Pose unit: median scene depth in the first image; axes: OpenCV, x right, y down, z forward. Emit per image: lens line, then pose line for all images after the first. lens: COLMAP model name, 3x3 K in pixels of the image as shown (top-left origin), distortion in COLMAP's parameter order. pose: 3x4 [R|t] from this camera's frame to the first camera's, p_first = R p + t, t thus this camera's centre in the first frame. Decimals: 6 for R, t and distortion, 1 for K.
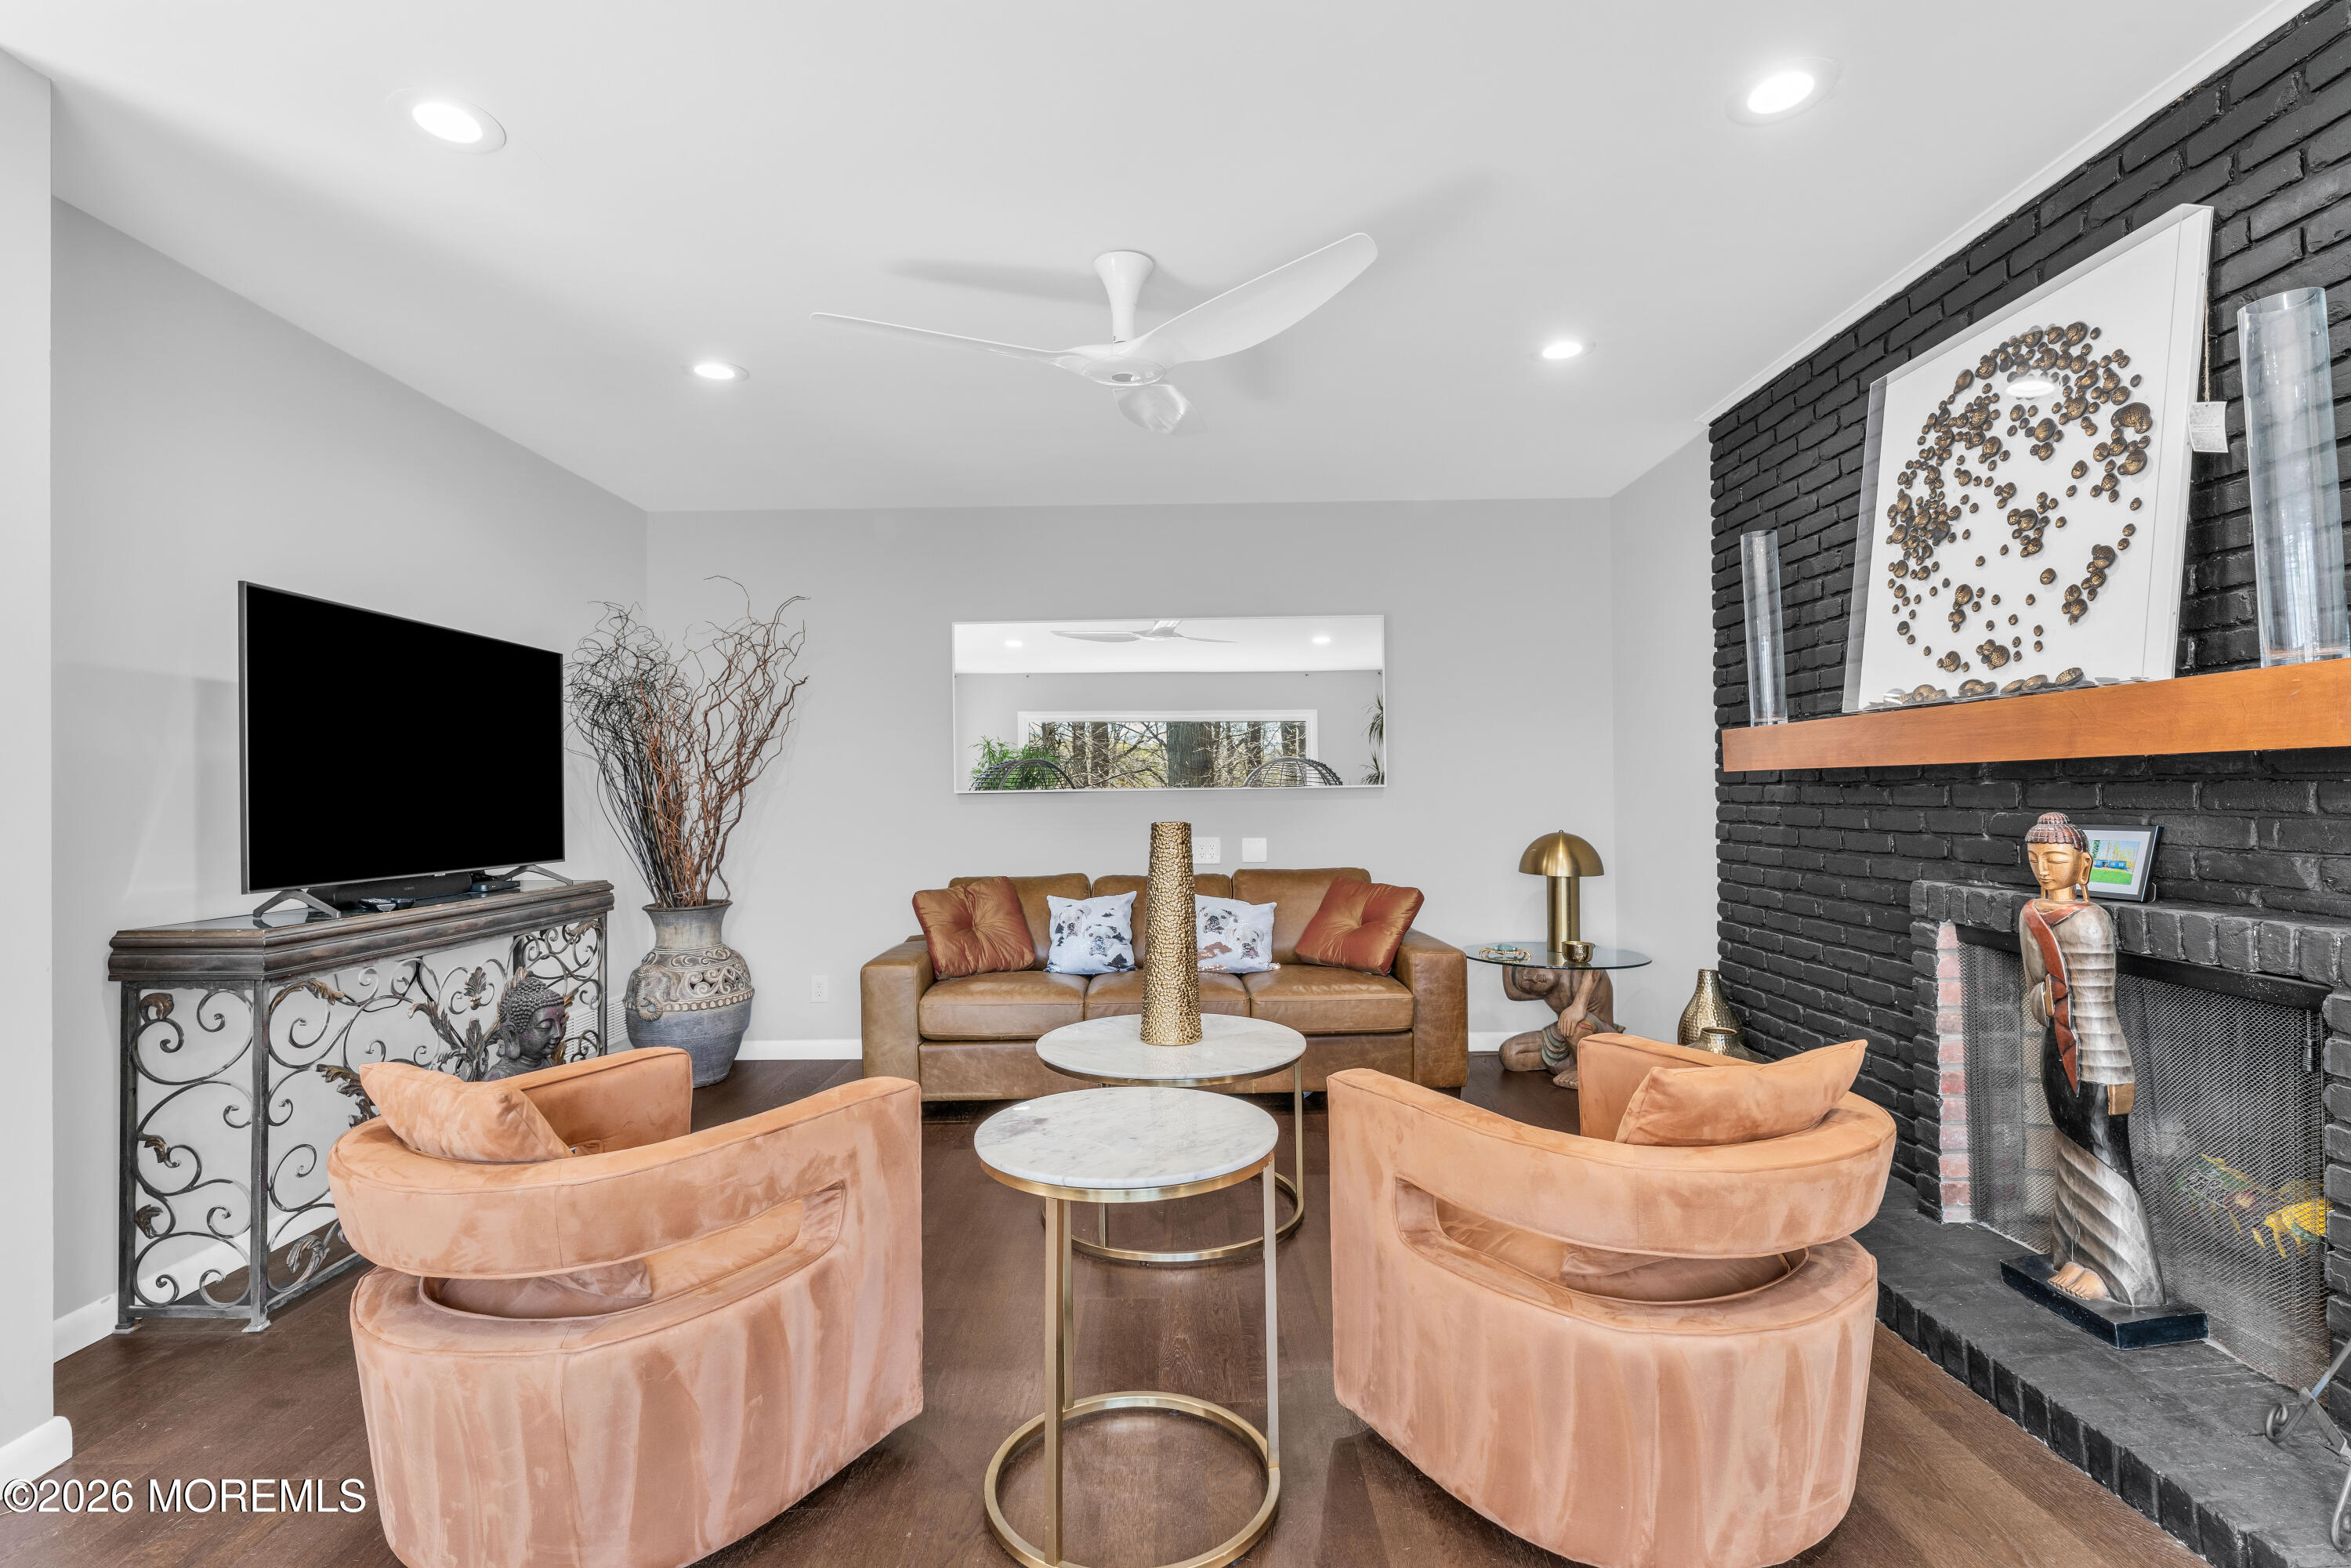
lens RADIAL K [[1072.5, 0, 1148.8], [0, 1072.5, 777.8], [0, 0, 1]] dist [-0.000690, -0.000698]
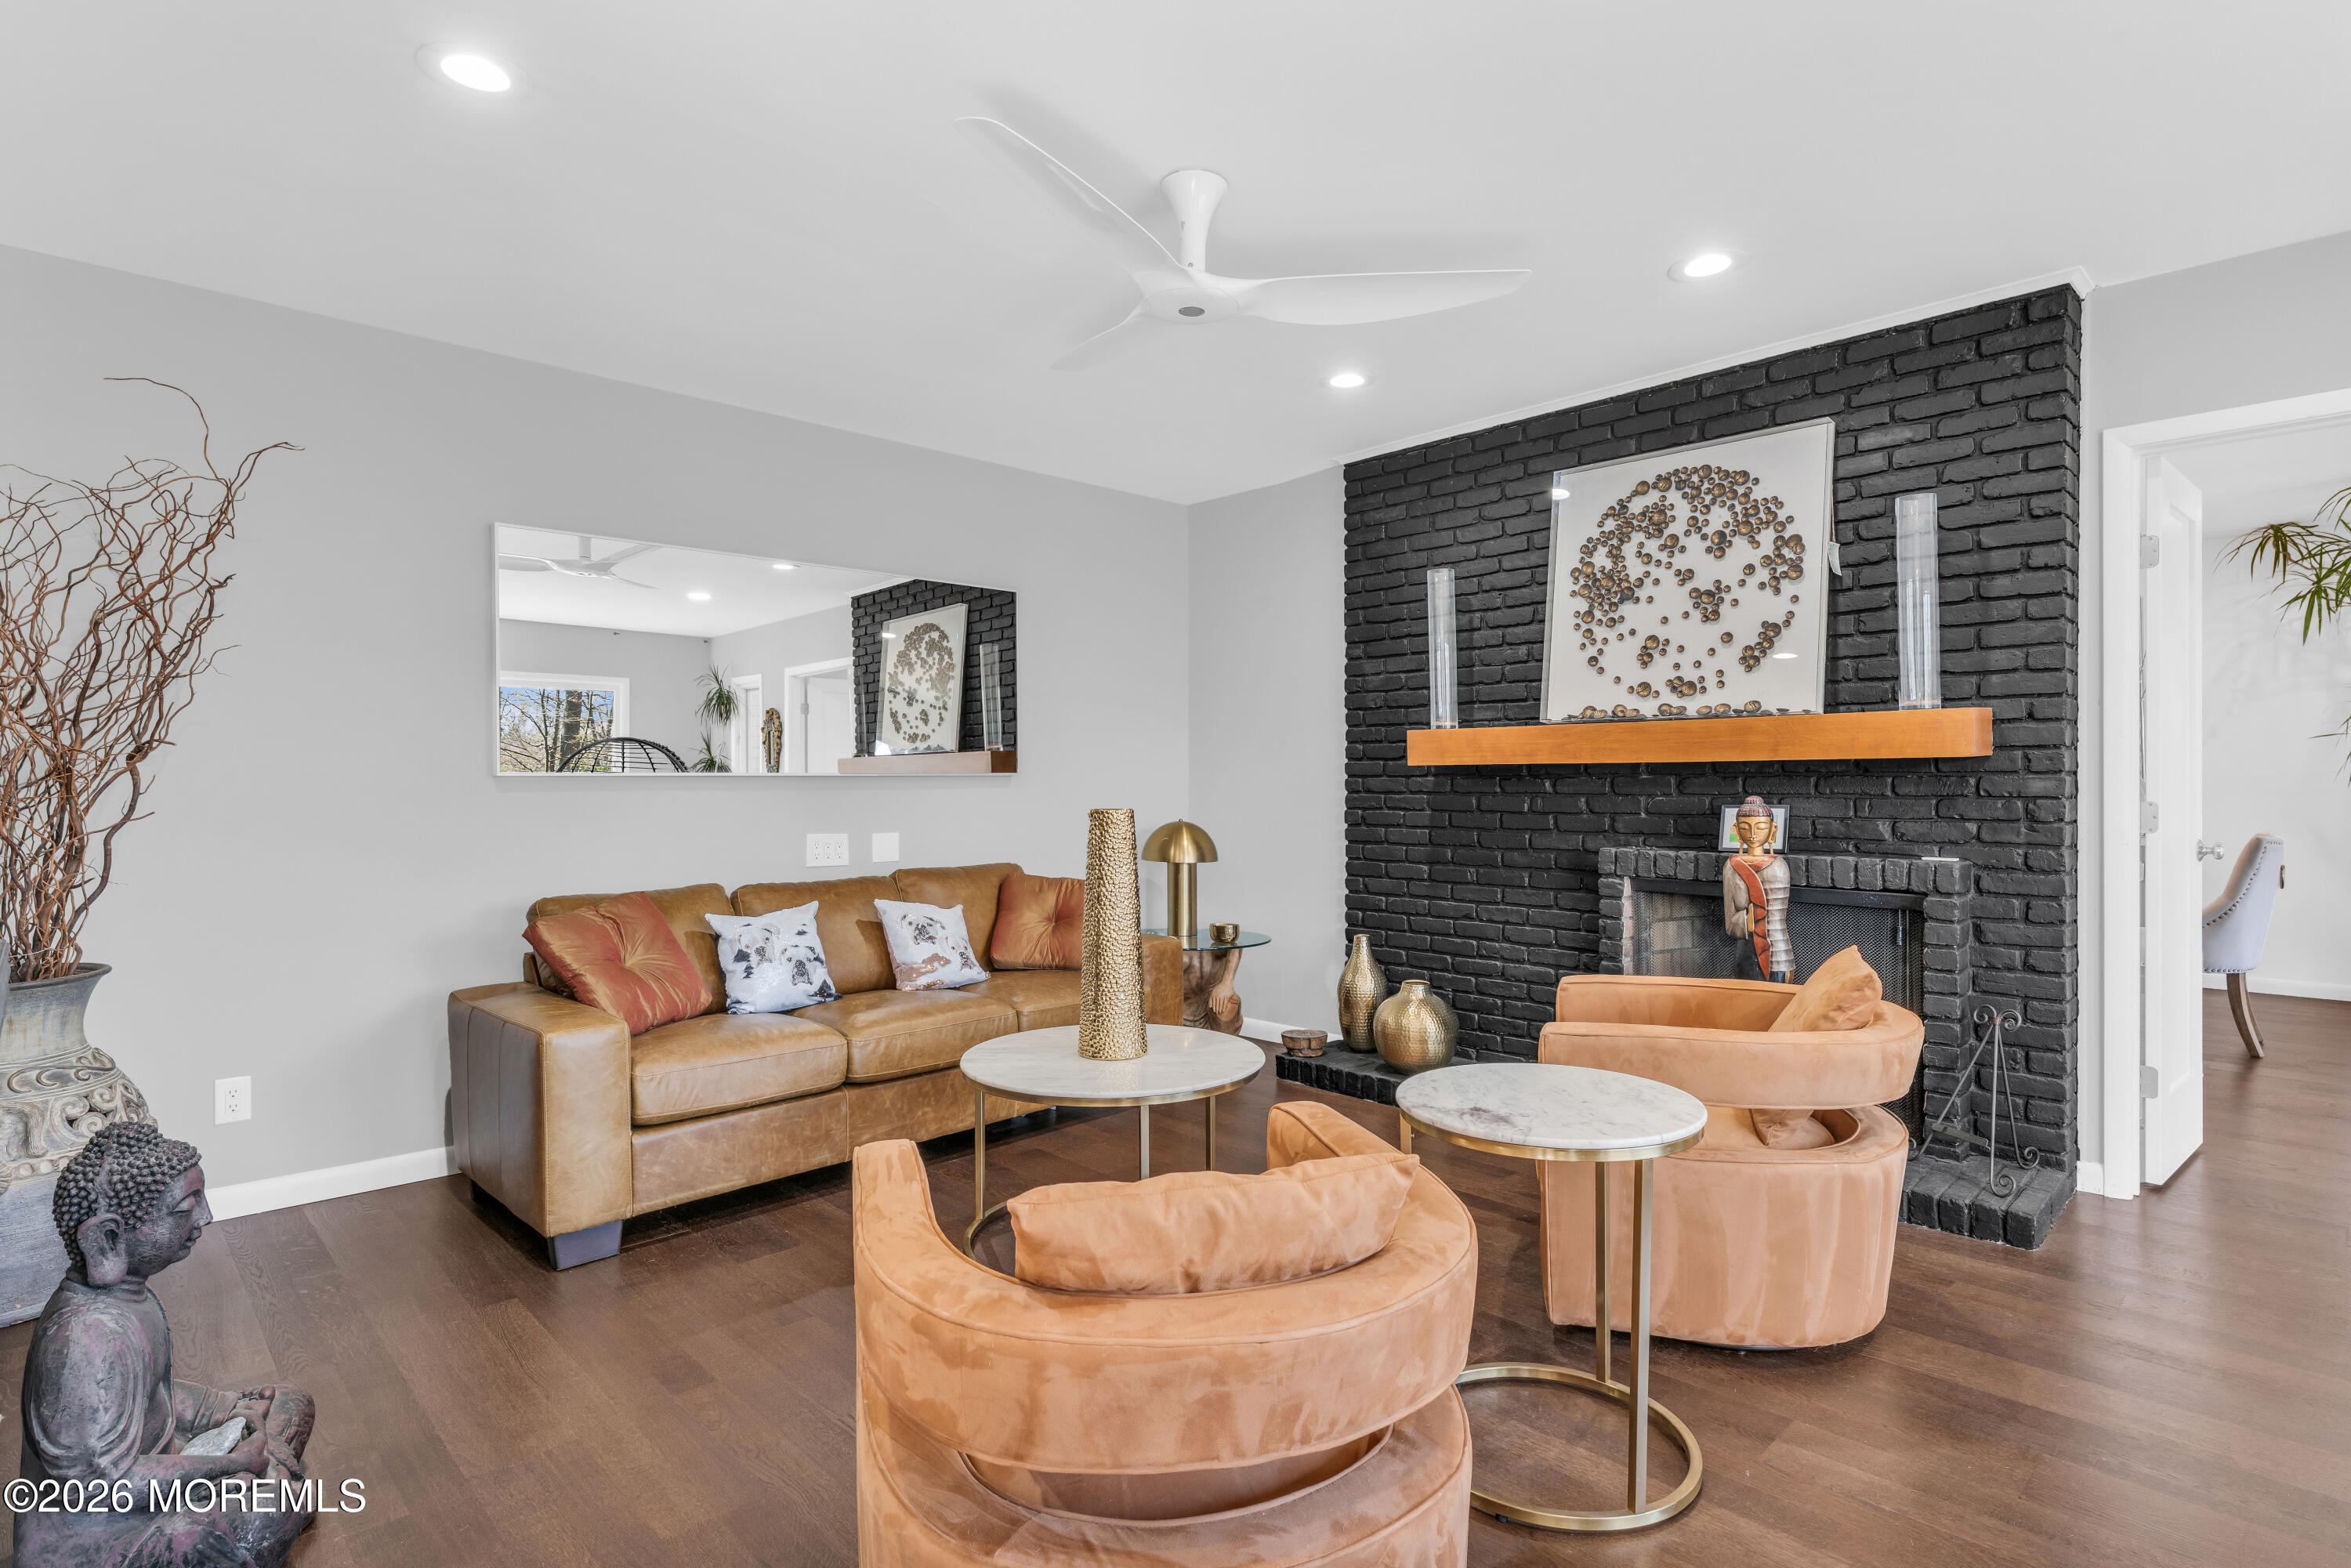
lens RADIAL K [[1199.3, 0, 1178.7], [0, 1199.3, 777.7], [0, 0, 1]] dist [-0.000907, -0.001221]
pose [[0.715970, 0.013388, 0.698002, -0.781235], [-0.016861, 0.999856, -0.001883, 0.019835], [-0.697927, -0.010421, 0.716093, 0.308303]]
